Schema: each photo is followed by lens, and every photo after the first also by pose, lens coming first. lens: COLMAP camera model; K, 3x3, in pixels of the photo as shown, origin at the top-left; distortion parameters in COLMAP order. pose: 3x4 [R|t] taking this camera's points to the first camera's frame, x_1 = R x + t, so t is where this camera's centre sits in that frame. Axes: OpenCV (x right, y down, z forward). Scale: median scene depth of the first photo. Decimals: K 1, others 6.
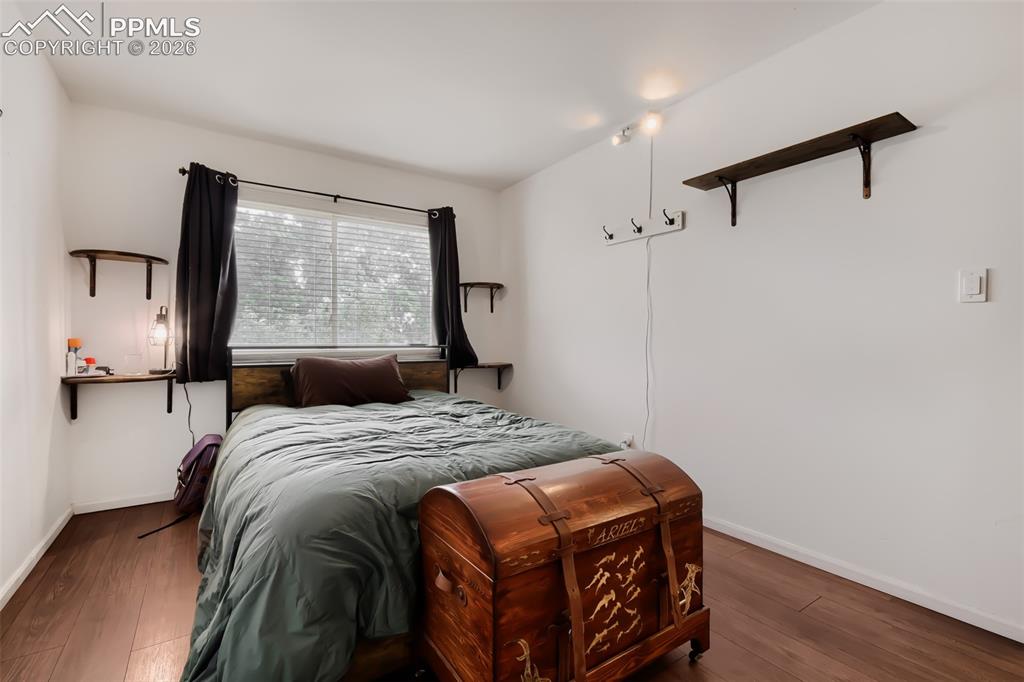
lens RADIAL K [[452.9, 0, 500.6], [0, 452.9, 345.1], [0, 0, 1]] dist [-0.003383, -0.000380]
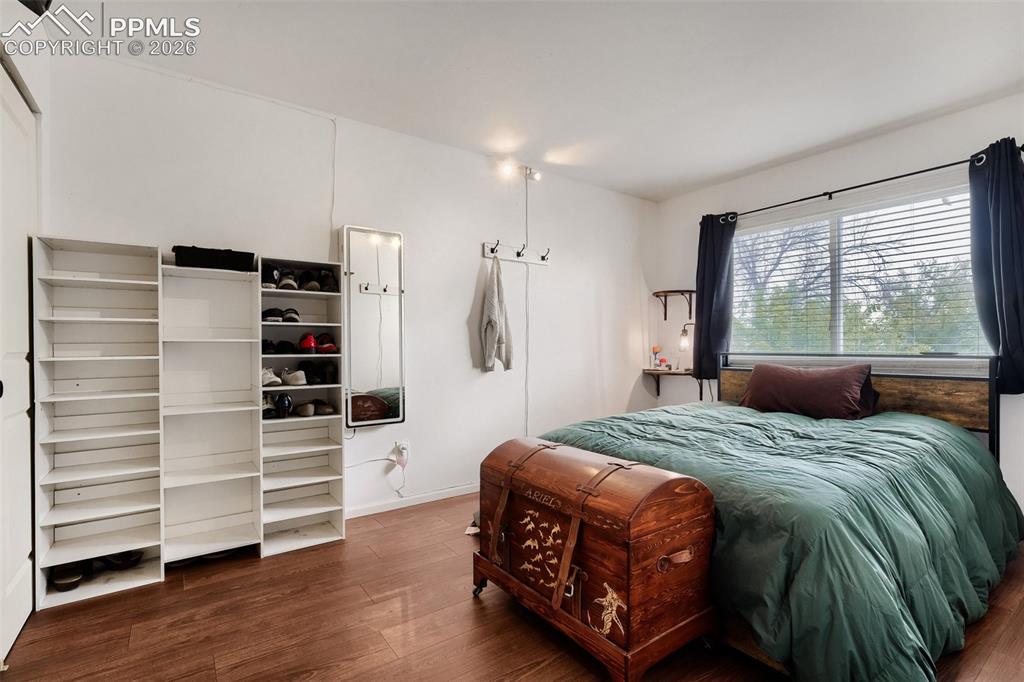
lens RADIAL K [[452.9, 0, 500.6], [0, 452.9, 345.1], [0, 0, 1]] dist [-0.003383, -0.000380]
pose [[0.040330, -0.005832, -0.999169, 1.473886], [-0.010129, 0.999929, -0.006245, -0.009480], [0.999135, 0.010373, 0.040268, 0.799589]]
